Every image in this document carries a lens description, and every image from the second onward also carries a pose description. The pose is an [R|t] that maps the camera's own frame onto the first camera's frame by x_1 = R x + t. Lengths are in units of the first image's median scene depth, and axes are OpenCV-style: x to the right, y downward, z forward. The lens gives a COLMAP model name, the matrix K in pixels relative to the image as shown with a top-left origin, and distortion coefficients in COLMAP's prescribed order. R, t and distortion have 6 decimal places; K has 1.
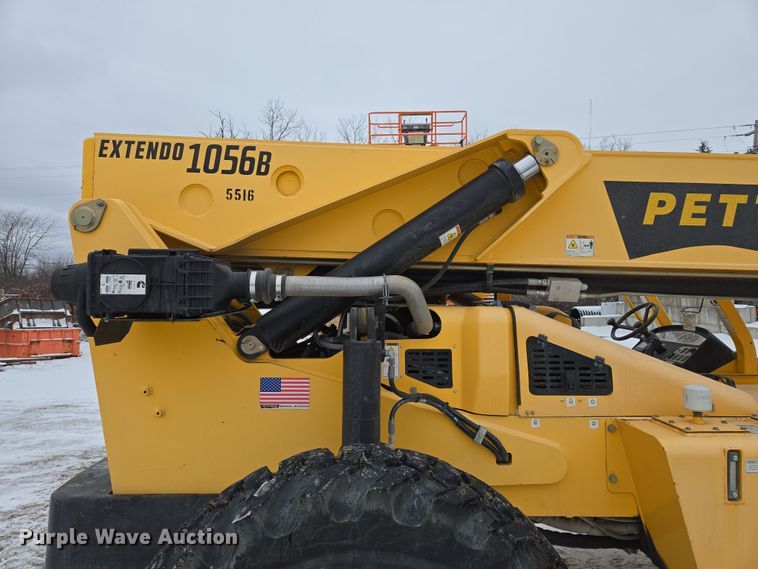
lens RADIAL K [[501.1, 0, 375.6], [0, 501.1, 286.7], [0, 0, 1]] dist [0.061265, -0.057939]
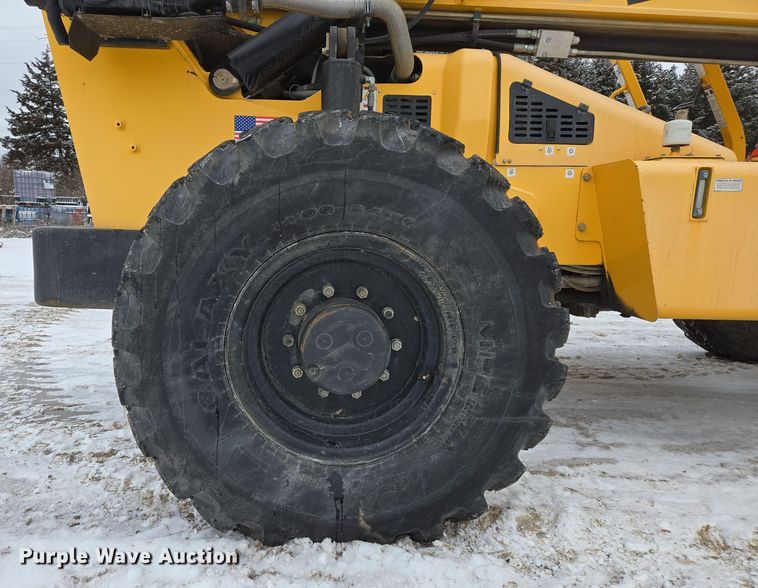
lens RADIAL K [[566.1, 0, 332.0], [0, 566.1, 315.3], [0, 0, 1]] dist [0.026928, -0.004082]
pose [[0.999868, 0.014169, 0.007901, -0.041016], [-0.015562, 0.975324, 0.220229, 0.296673], [-0.004586, -0.220323, 0.975416, -0.148464]]
